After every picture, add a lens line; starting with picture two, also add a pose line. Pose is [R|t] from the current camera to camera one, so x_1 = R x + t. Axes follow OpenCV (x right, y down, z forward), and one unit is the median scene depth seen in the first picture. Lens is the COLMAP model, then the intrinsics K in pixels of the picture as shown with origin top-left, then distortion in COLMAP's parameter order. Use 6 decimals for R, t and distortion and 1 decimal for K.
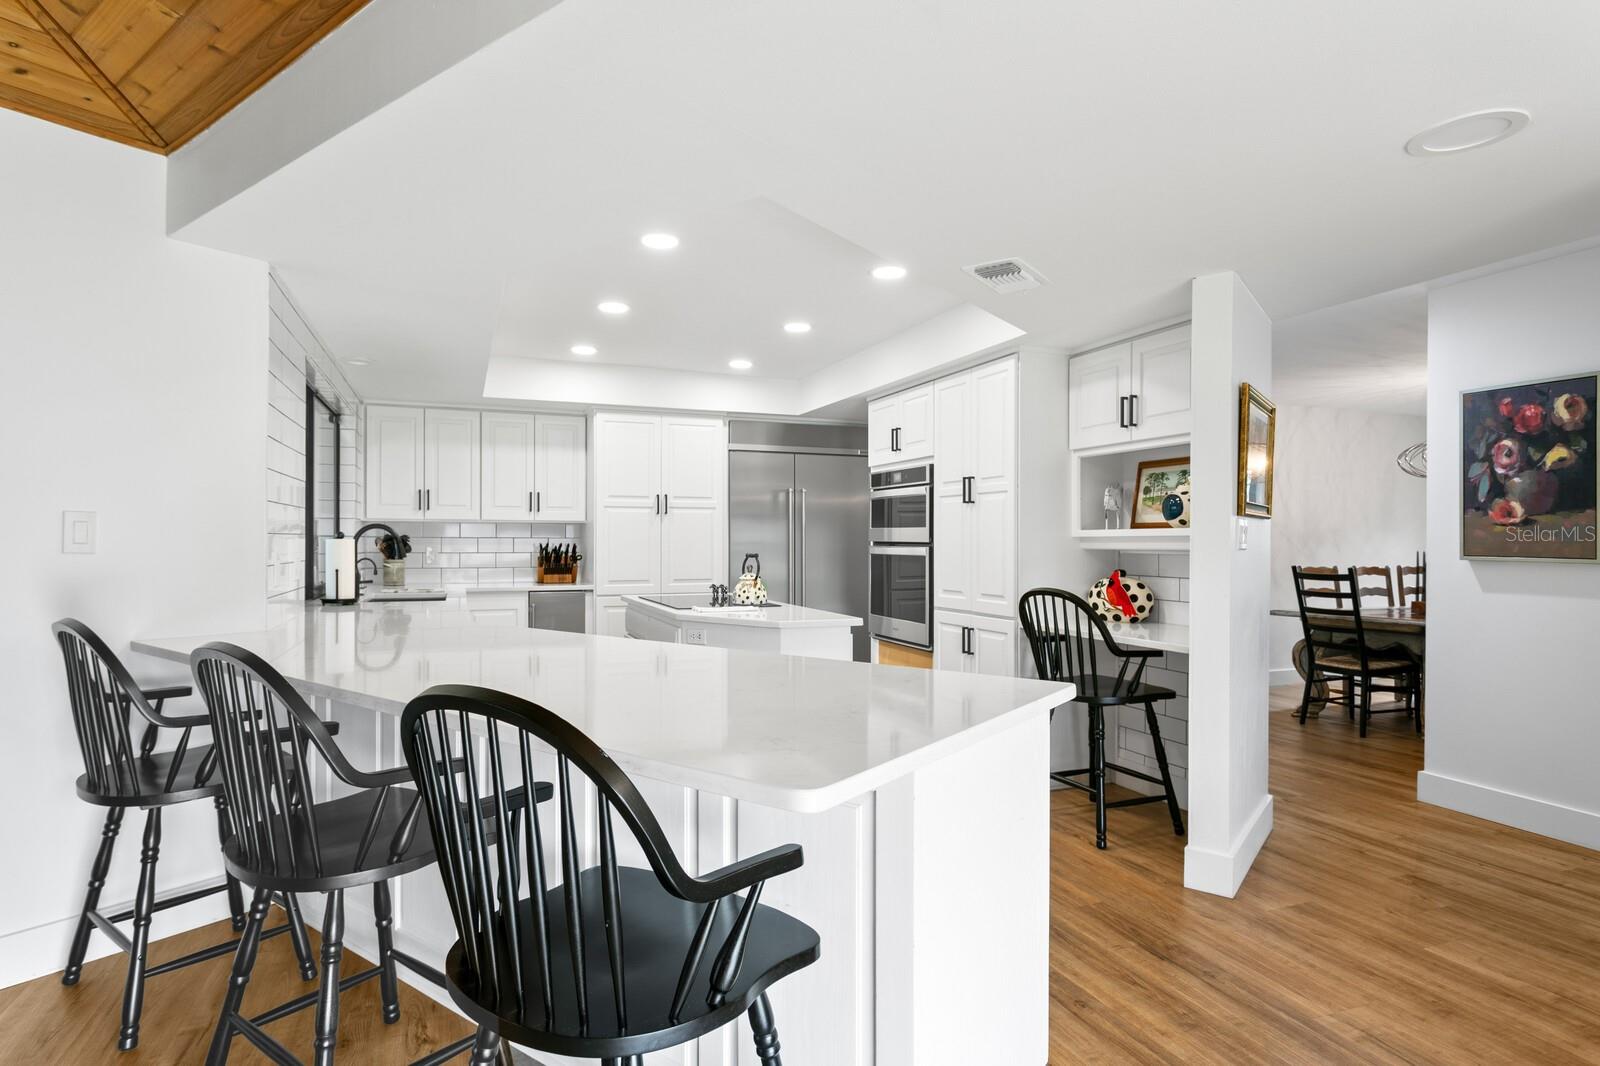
lens RADIAL K [[886.1, 0, 795.6], [0, 886.1, 539.6], [0, 0, 1]] dist [-0.000924, -0.000064]
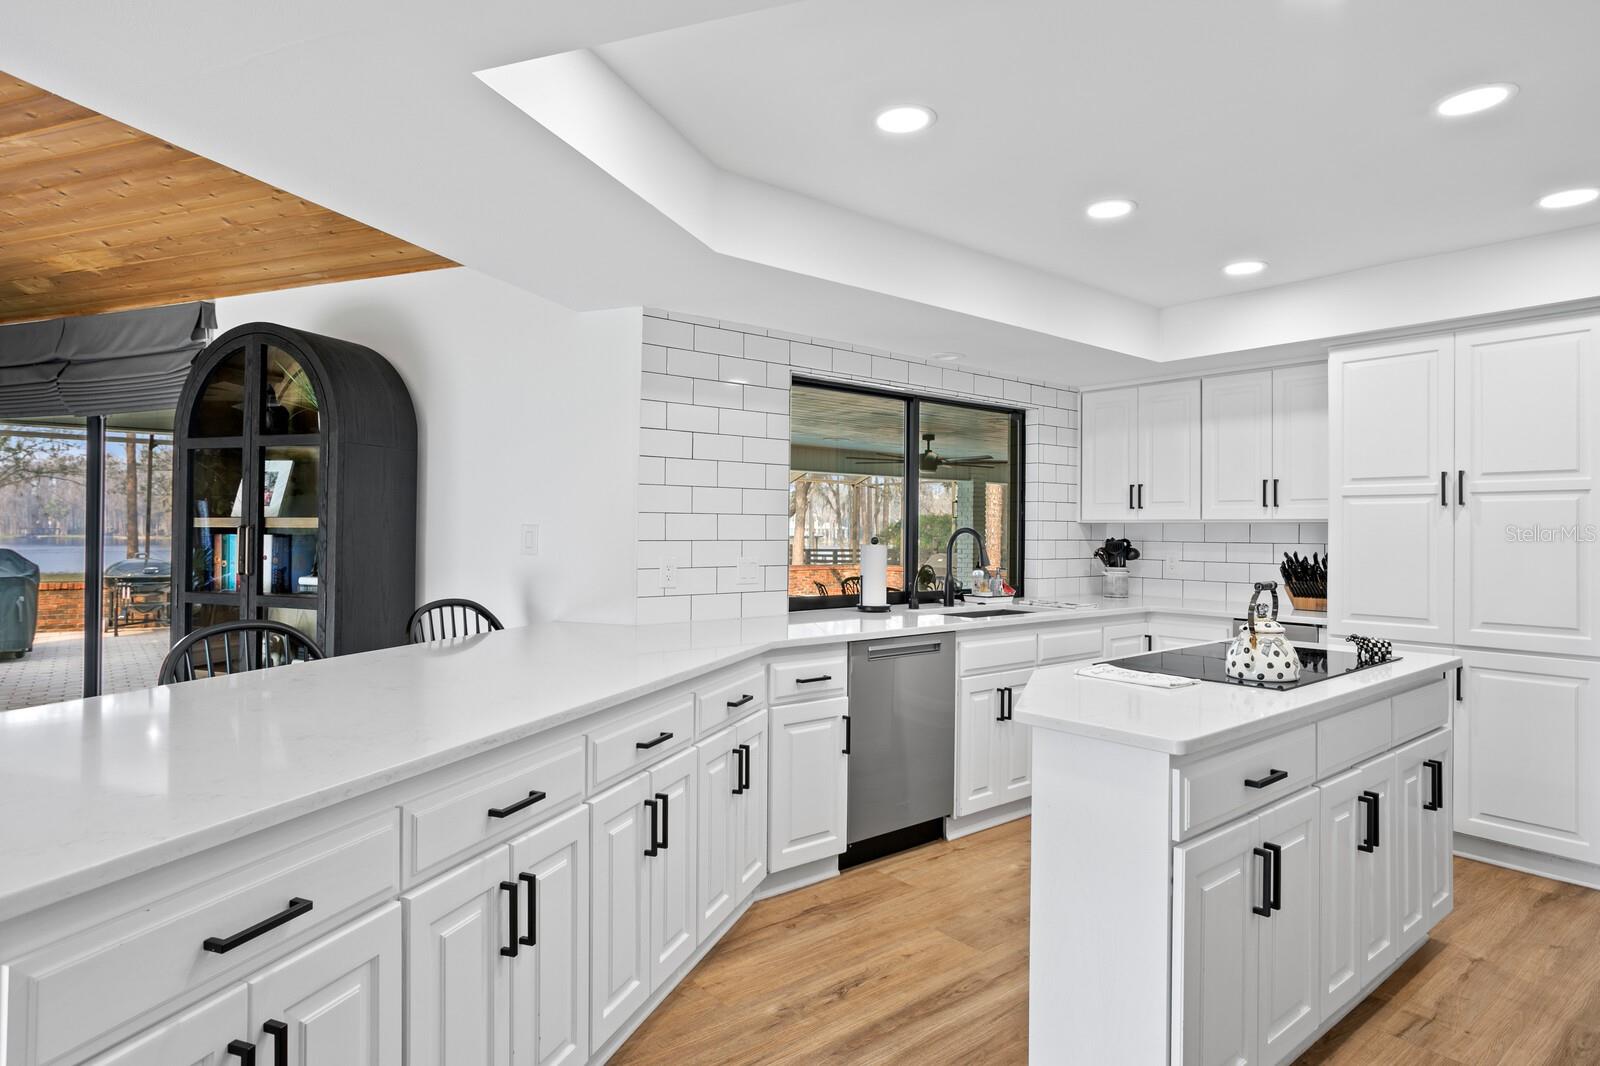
lens RADIAL K [[886.1, 0, 797.2], [0, 886.1, 526.1], [0, 0, 1]] dist [-0.000924, -0.000064]
pose [[0.294586, -0.004310, -0.955615, 0.284825], [-0.000076, 0.999990, -0.004534, -0.013626], [0.955625, 0.001408, 0.294583, 0.448839]]
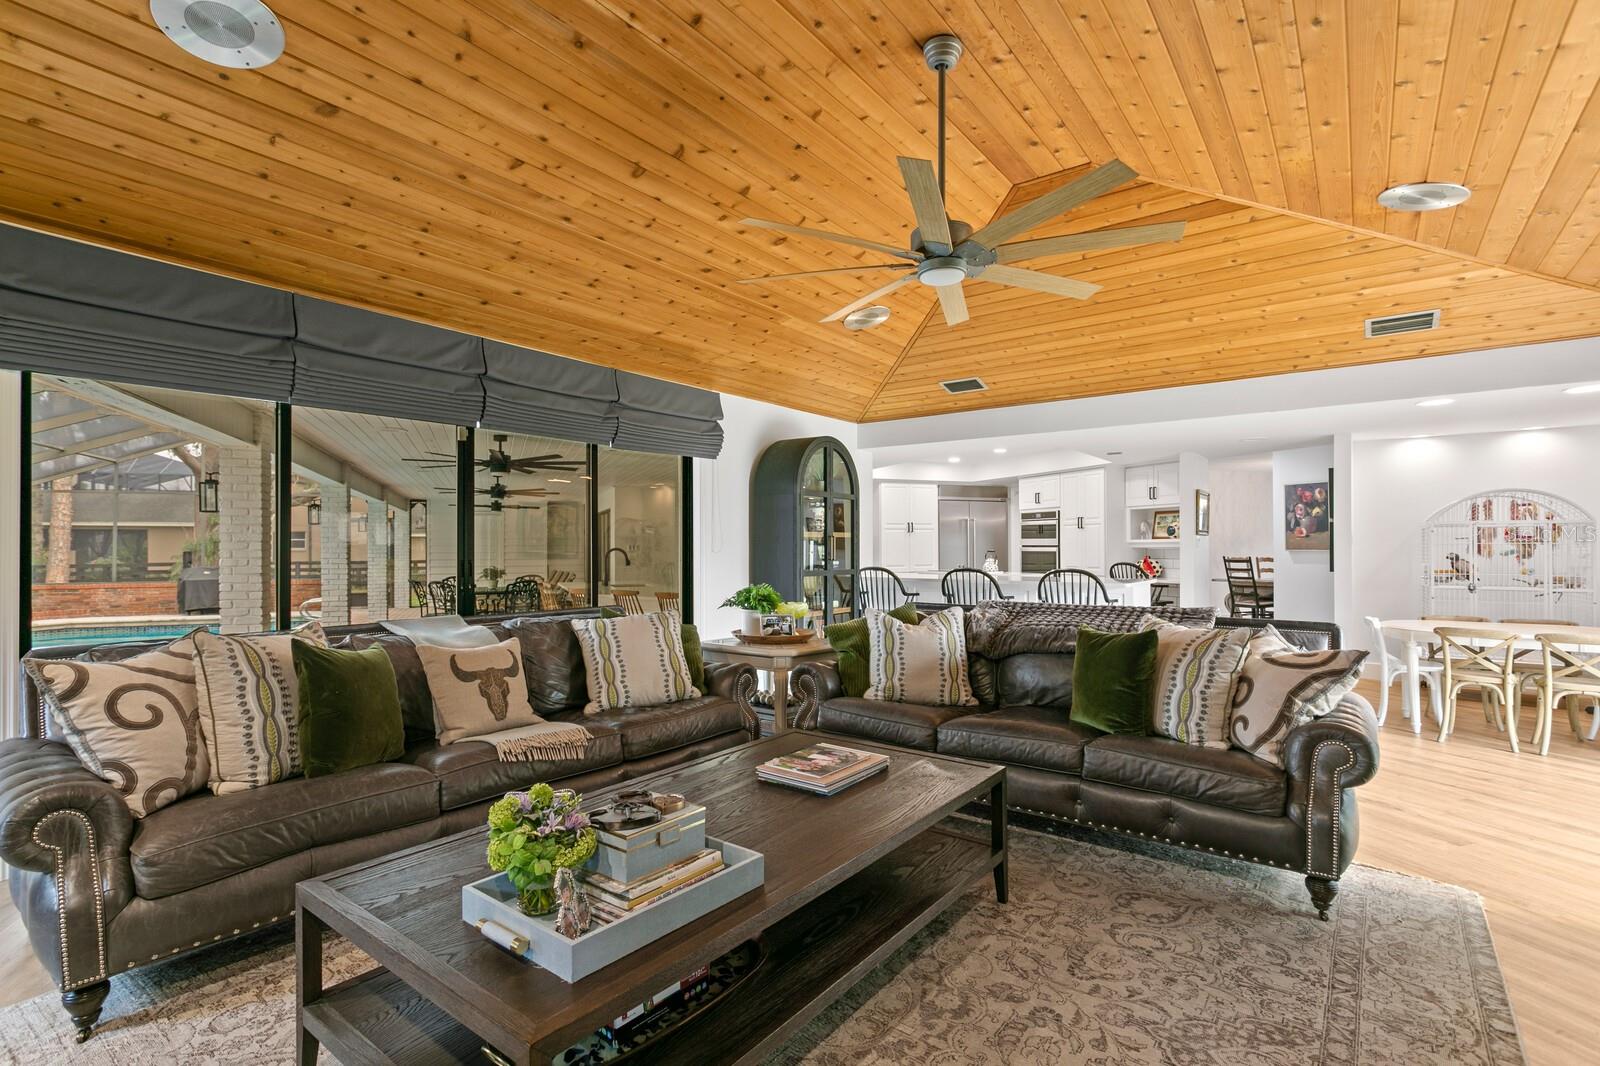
lens RADIAL K [[776.0, 0, 799.7], [0, 776.0, 540.0], [0, 0, 1]] dist [-0.000010, 0.000038]
pose [[0.999938, -0.006680, -0.008954, -0.408035], [0.006630, 0.999962, -0.005602, -0.002969], [0.008992, 0.005542, 0.999944, -0.815444]]
